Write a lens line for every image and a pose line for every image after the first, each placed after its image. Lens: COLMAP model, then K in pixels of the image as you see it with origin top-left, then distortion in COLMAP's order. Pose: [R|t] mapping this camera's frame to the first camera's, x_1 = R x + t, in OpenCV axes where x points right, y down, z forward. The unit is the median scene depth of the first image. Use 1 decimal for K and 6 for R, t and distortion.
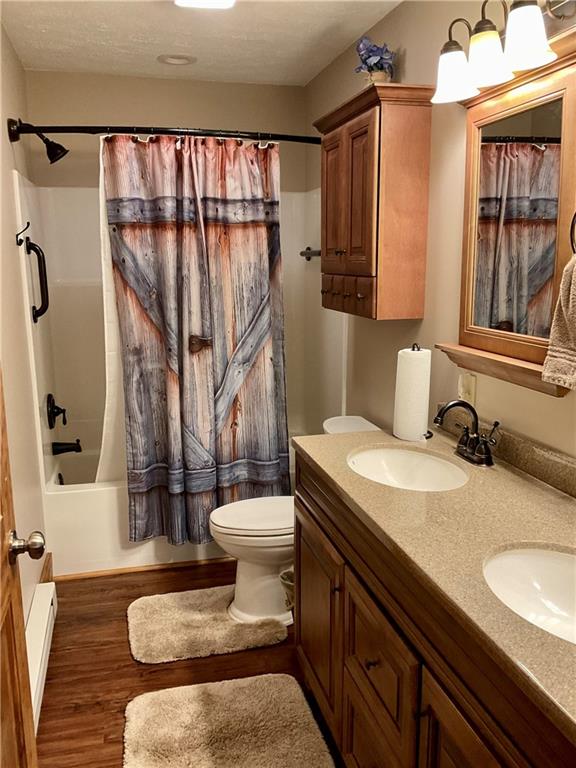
lens RADIAL K [[666.5, 0, 304.0], [0, 666.5, 382.8], [0, 0, 1]] dist [0.111448, -0.265506]
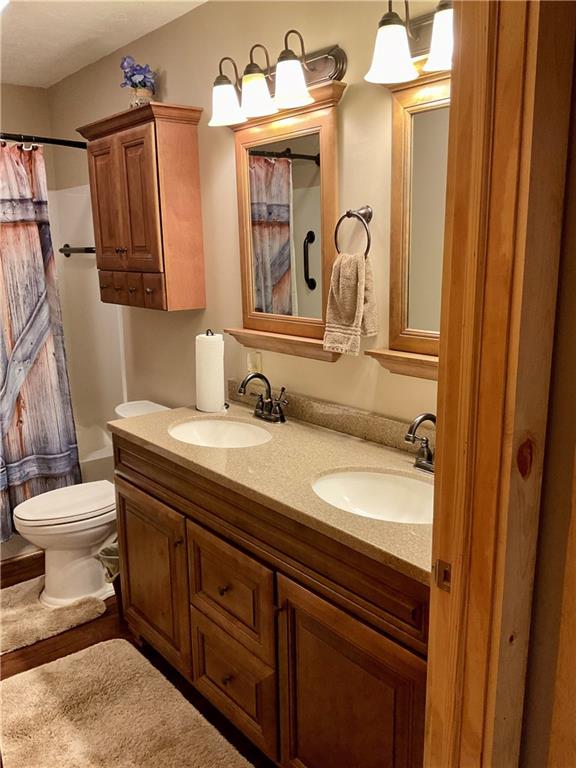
lens RADIAL K [[666.5, 0, 304.0], [0, 666.5, 382.8], [0, 0, 1]] dist [0.111448, -0.265506]
pose [[0.897784, -0.095521, 0.429954, -0.175104], [0.089942, 0.995389, 0.033333, 0.009234], [-0.431155, 0.008745, 0.902235, -0.115436]]
